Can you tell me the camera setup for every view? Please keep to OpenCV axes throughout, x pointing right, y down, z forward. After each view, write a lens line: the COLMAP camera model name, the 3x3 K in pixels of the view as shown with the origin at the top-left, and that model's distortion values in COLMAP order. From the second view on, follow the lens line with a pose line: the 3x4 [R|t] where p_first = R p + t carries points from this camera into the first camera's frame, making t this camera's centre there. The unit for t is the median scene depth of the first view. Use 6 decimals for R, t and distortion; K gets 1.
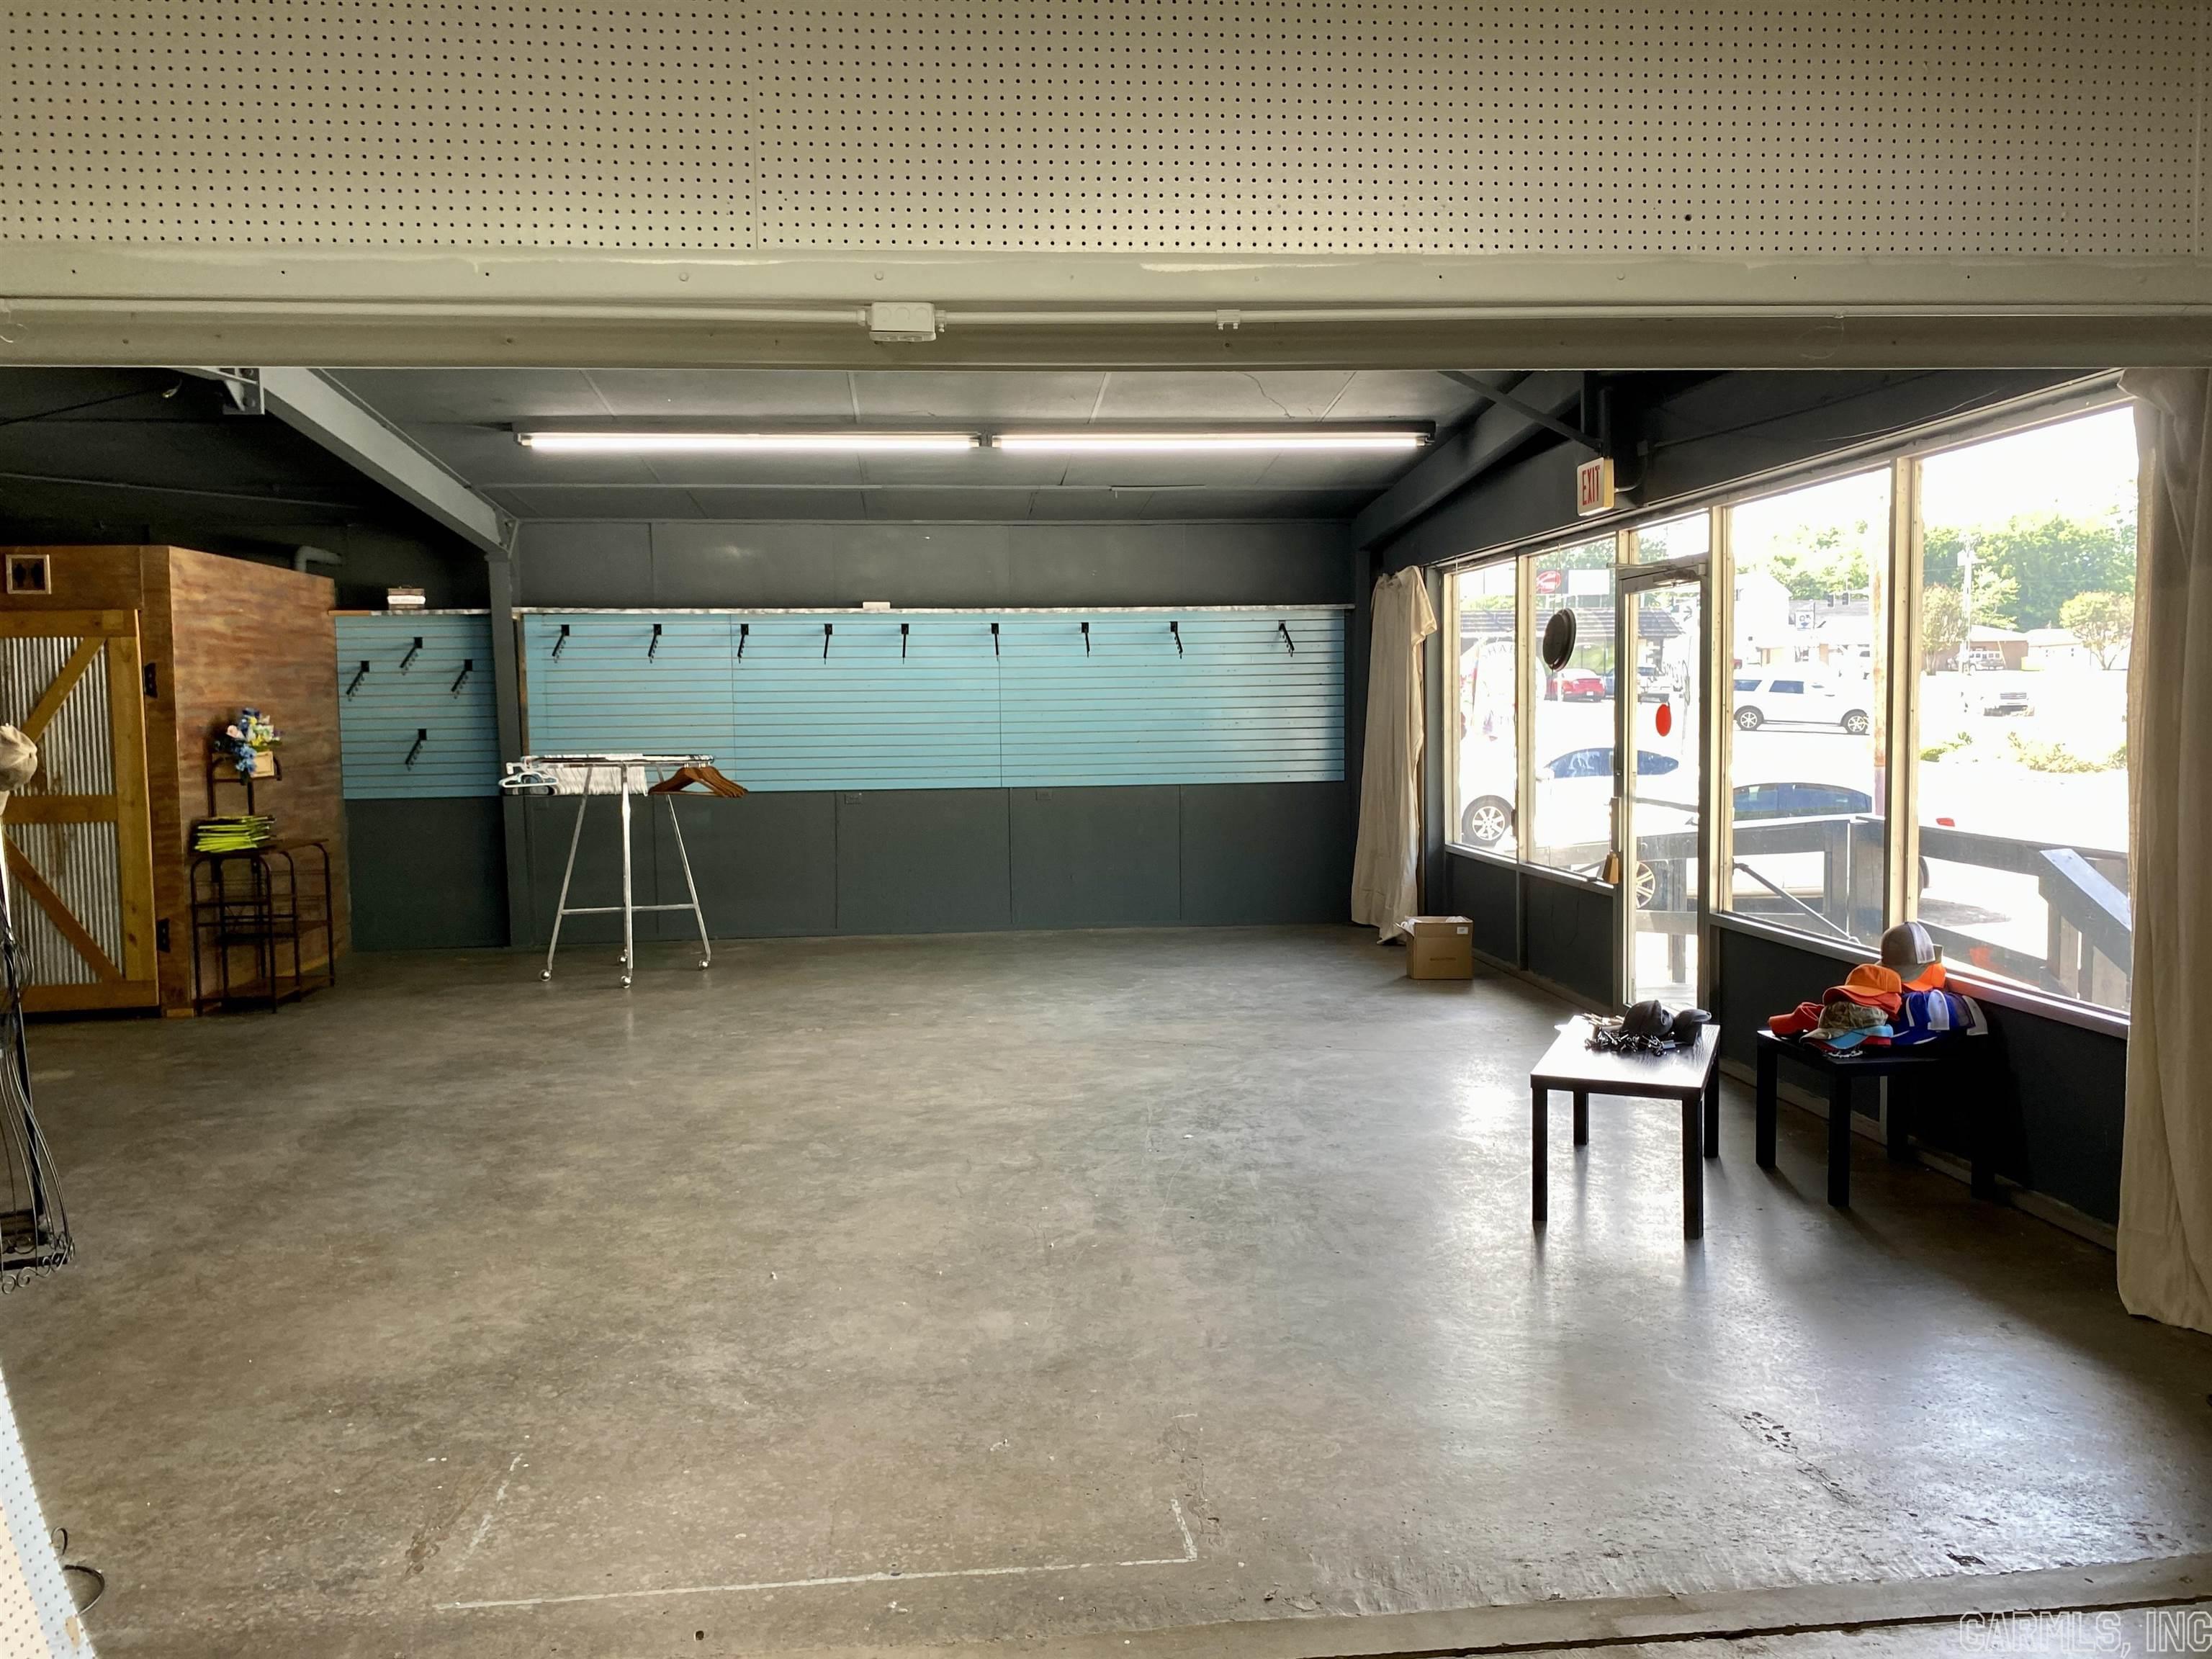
lens RADIAL K [[1679.7, 0, 1088.5], [0, 1679.7, 826.5], [0, 0, 1]] dist [0.053590, -0.076432]
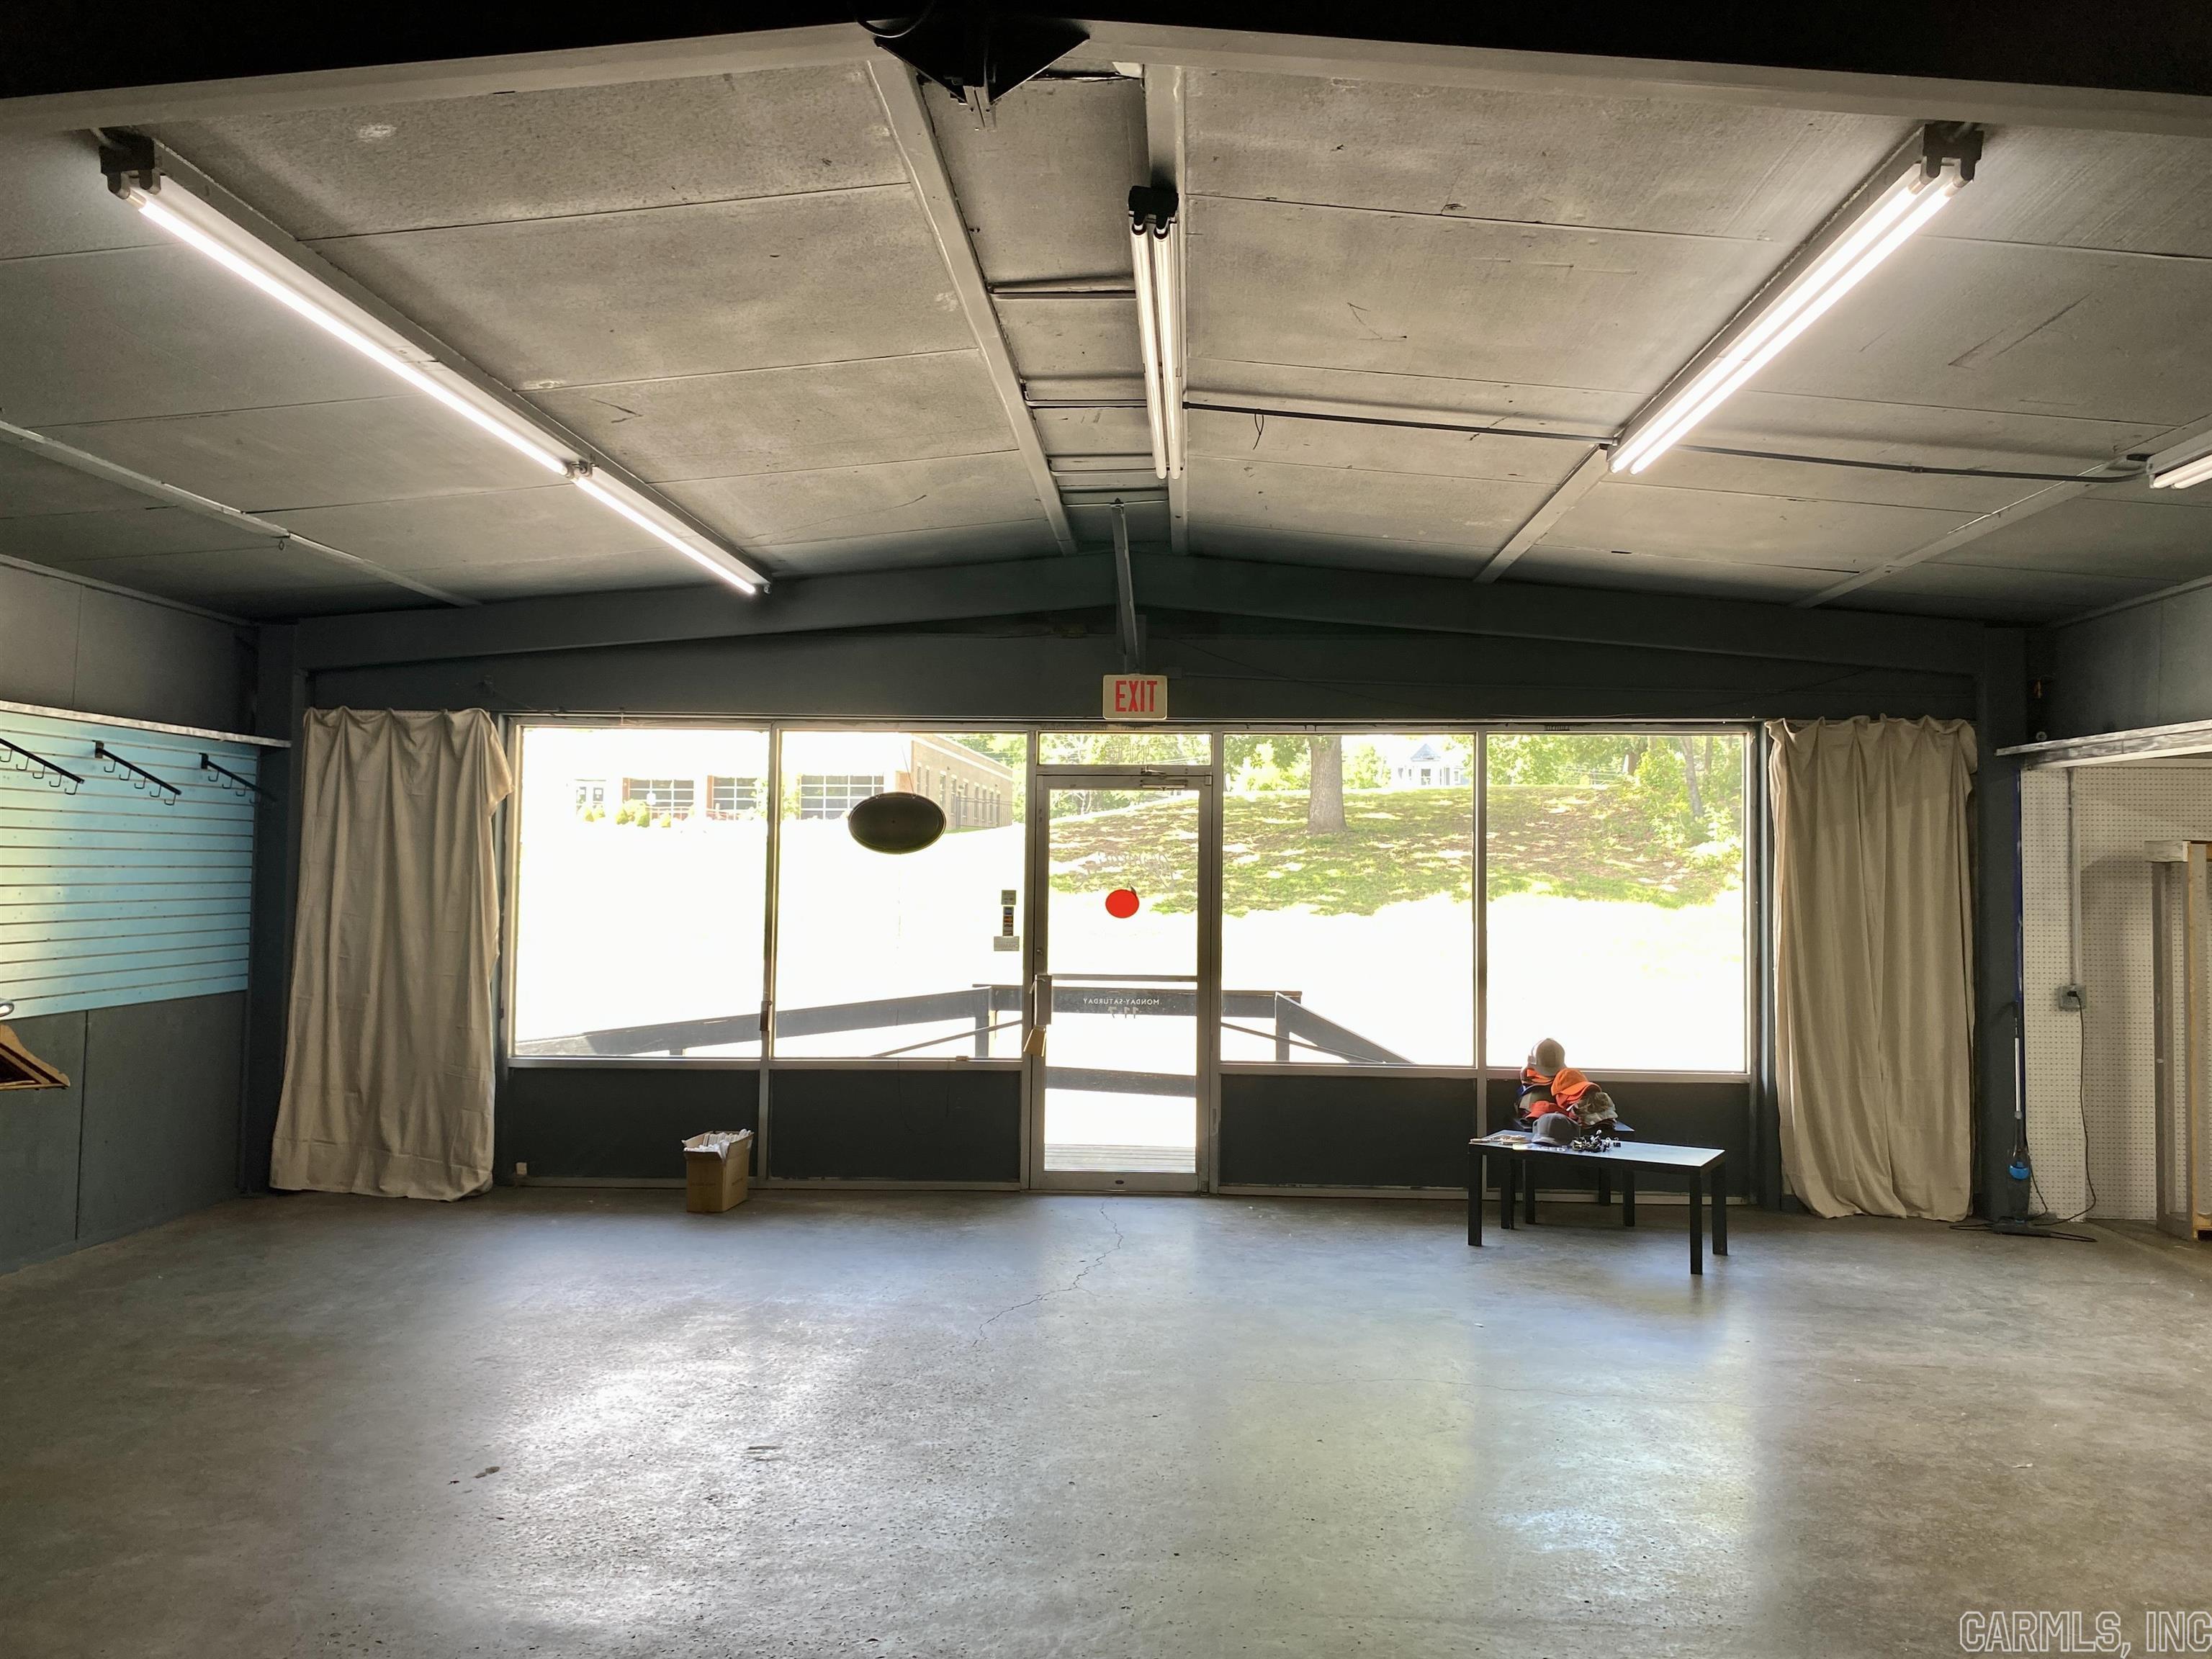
lens RADIAL K [[1679.7, 0, 1122.2], [0, 1679.7, 841.9], [0, 0, 1]] dist [0.053590, -0.076432]
pose [[0.138748, 0.033099, 0.989774, -0.834615], [0.063392, 0.997095, -0.042230, -0.059537], [-0.988297, 0.068603, 0.136247, 0.906884]]
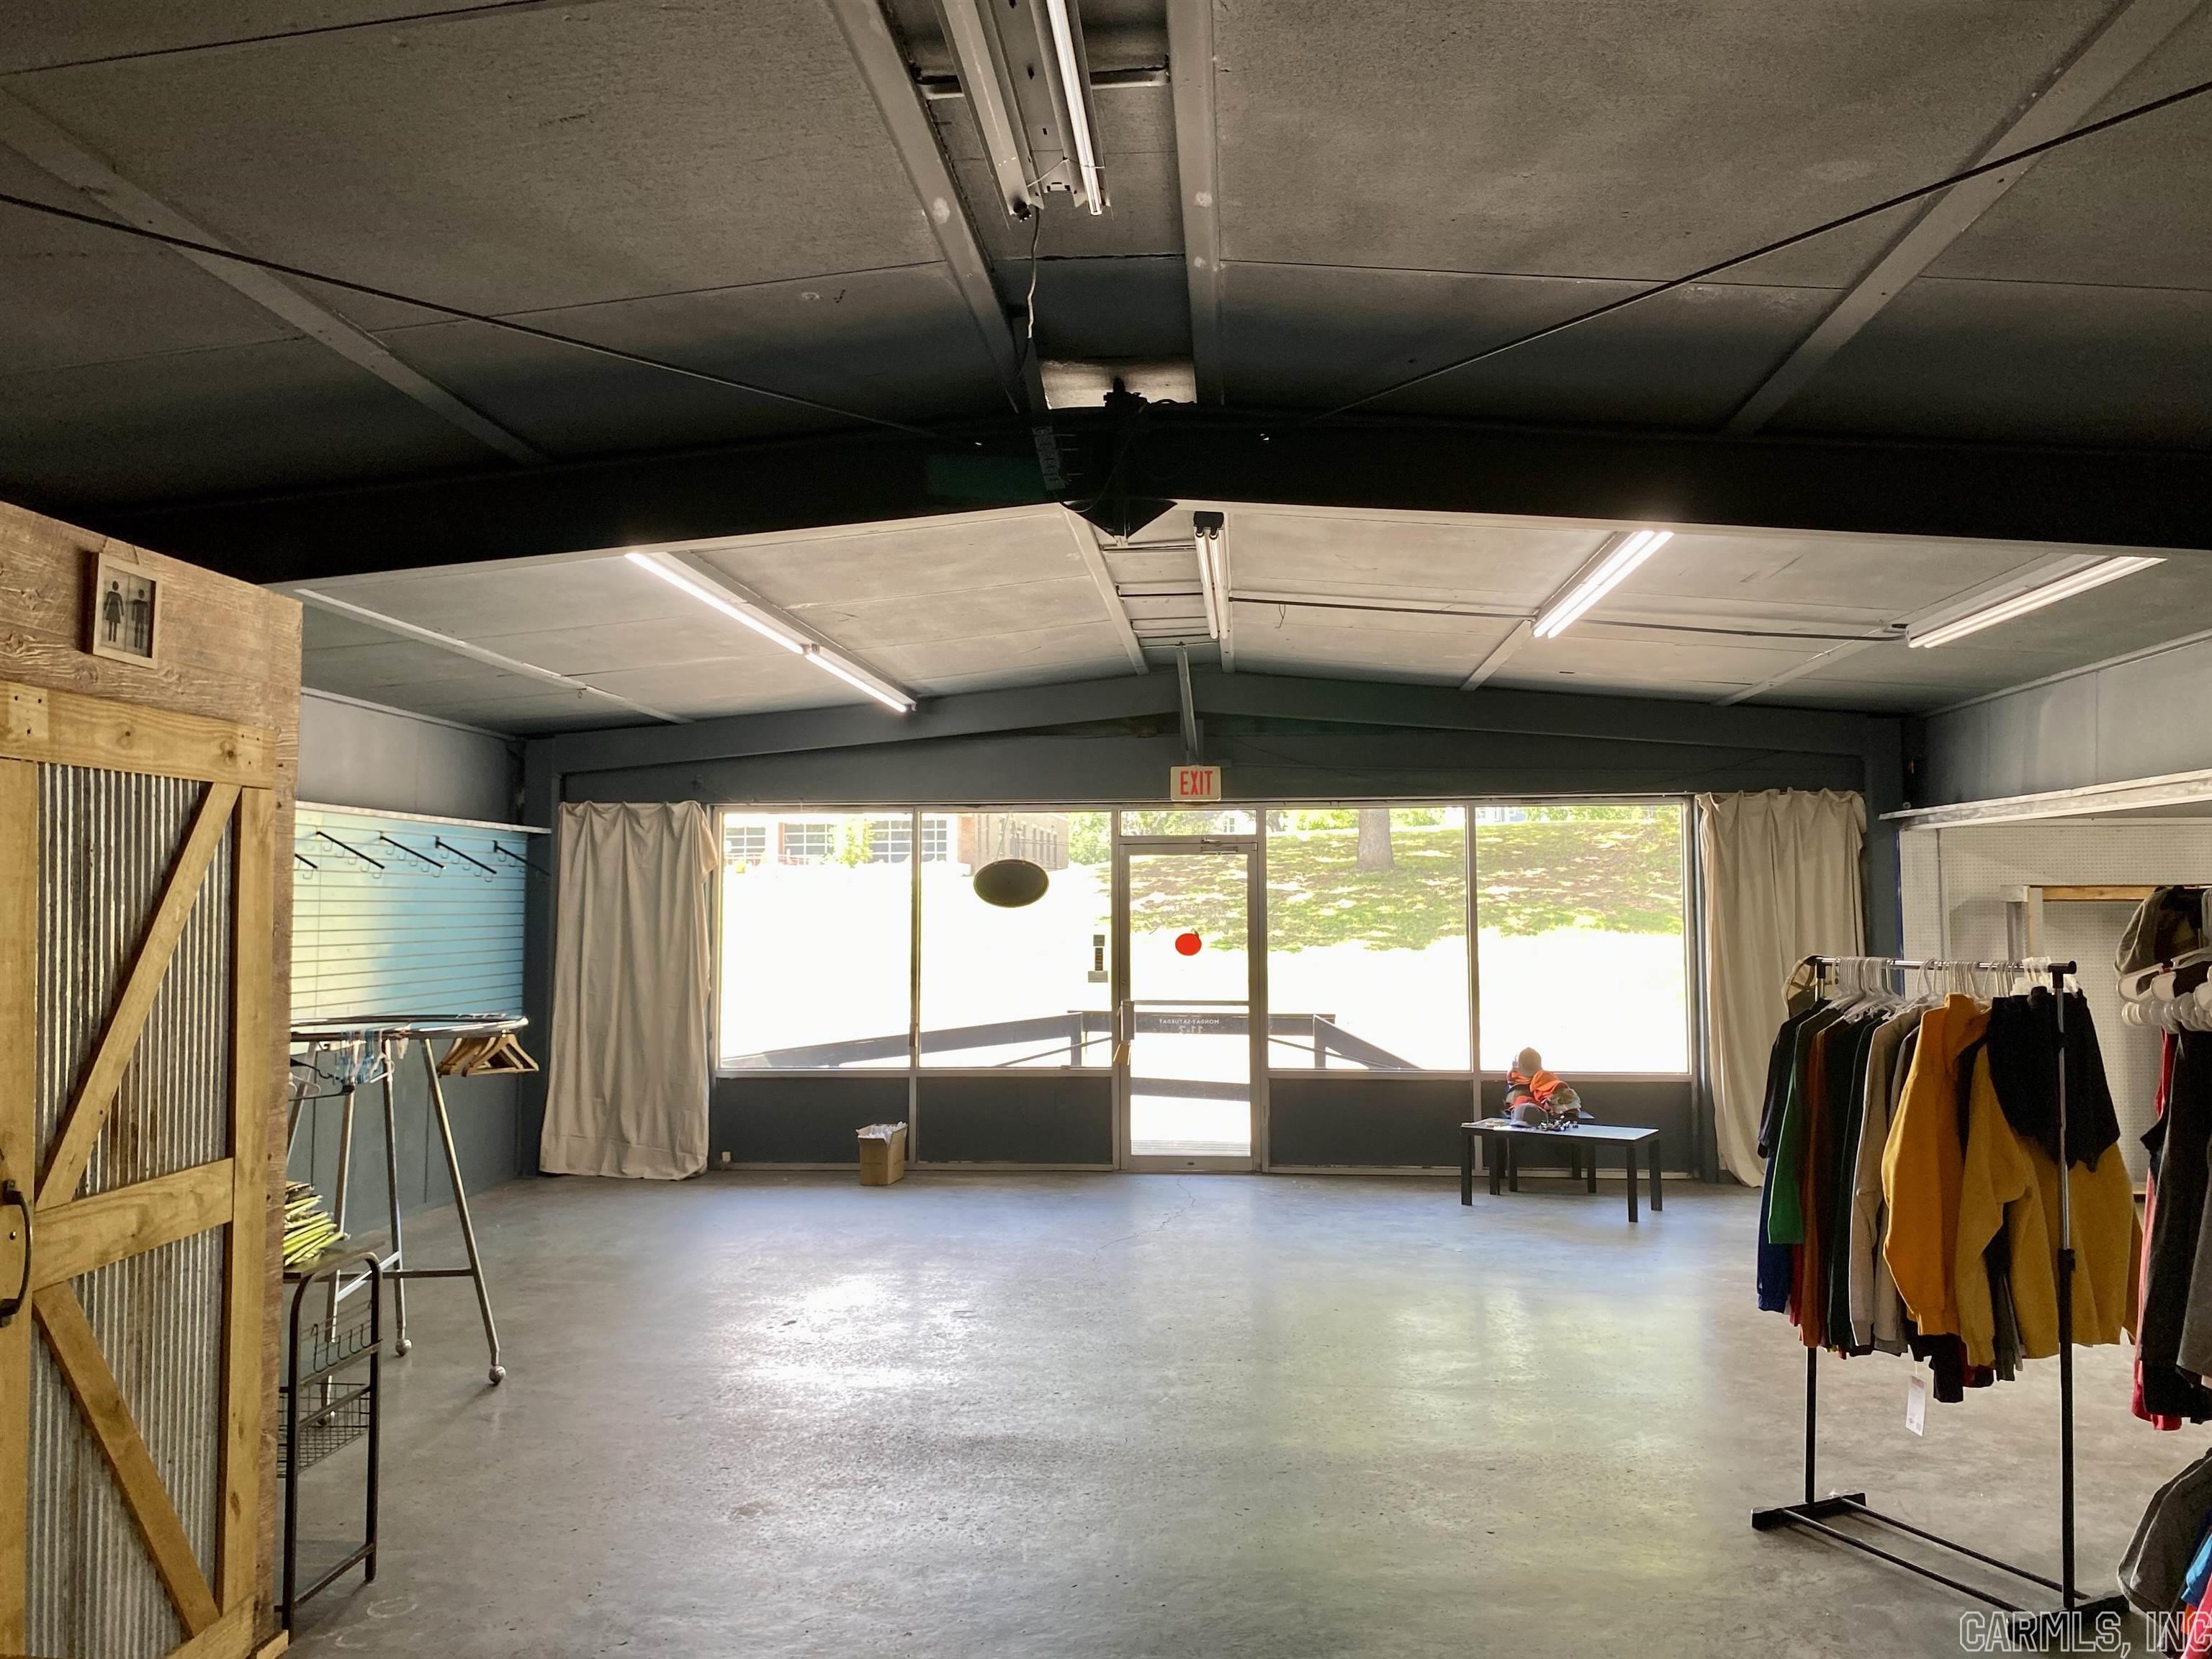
lens RADIAL K [[1679.7, 0, 1073.7], [0, 1679.7, 805.9], [0, 0, 1]] dist [0.053590, -0.076432]
pose [[0.199591, 0.073171, 0.977143, -1.181976], [0.075476, 0.993097, -0.089783, -0.062263], [-0.976968, 0.091671, 0.192691, 0.868212]]
